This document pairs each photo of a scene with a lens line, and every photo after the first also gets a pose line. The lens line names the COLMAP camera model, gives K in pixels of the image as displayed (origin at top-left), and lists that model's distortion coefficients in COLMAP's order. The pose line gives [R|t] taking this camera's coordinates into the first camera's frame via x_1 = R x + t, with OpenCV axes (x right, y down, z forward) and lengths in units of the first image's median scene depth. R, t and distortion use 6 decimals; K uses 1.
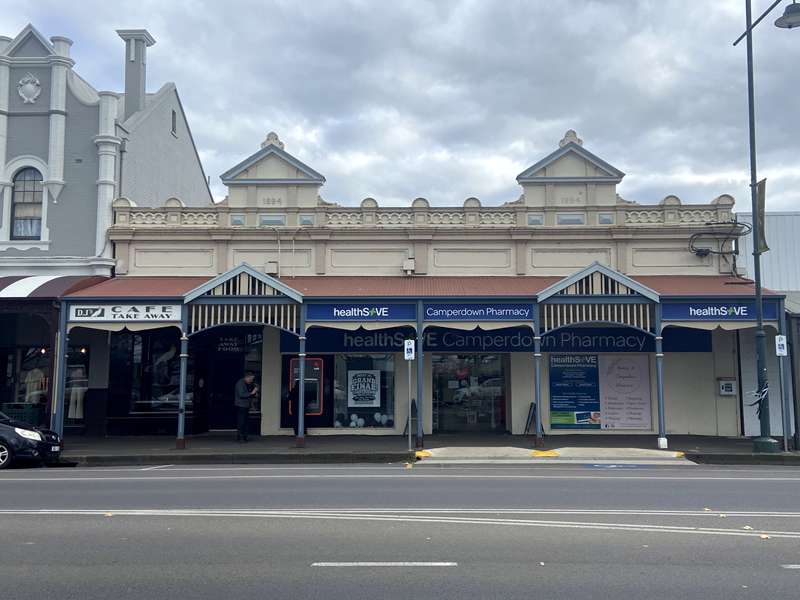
lens RADIAL K [[904.8, 0, 399.2], [0, 904.8, 299.6], [0, 0, 1]] dist [0.015521, 0.000000]
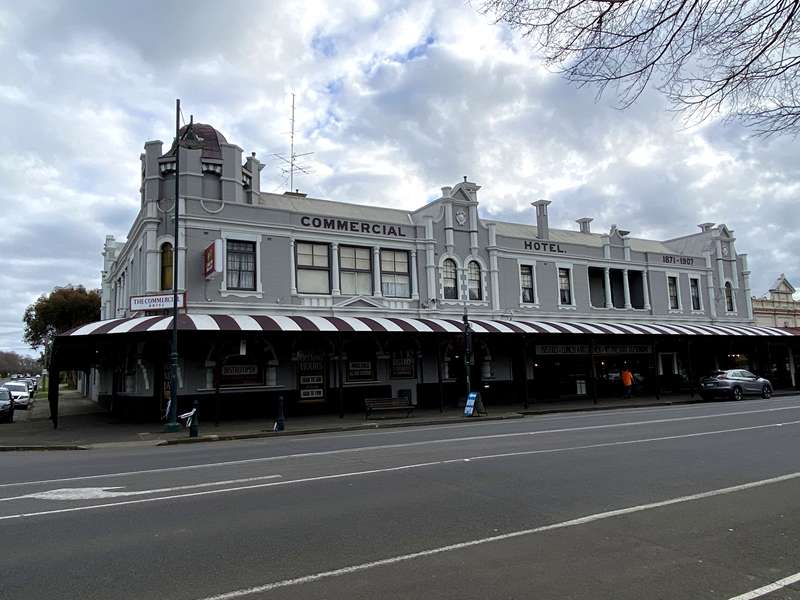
lens RADIAL K [[595.5, 0, 396.5], [0, 595.5, 299.2], [0, 0, 1]] dist [-0.010440, -0.000323]
pose [[0.854197, 0.036635, 0.518657, -1.729323], [-0.010023, 0.998490, -0.054020, -0.001664], [-0.519853, 0.040945, 0.853274, 0.079533]]
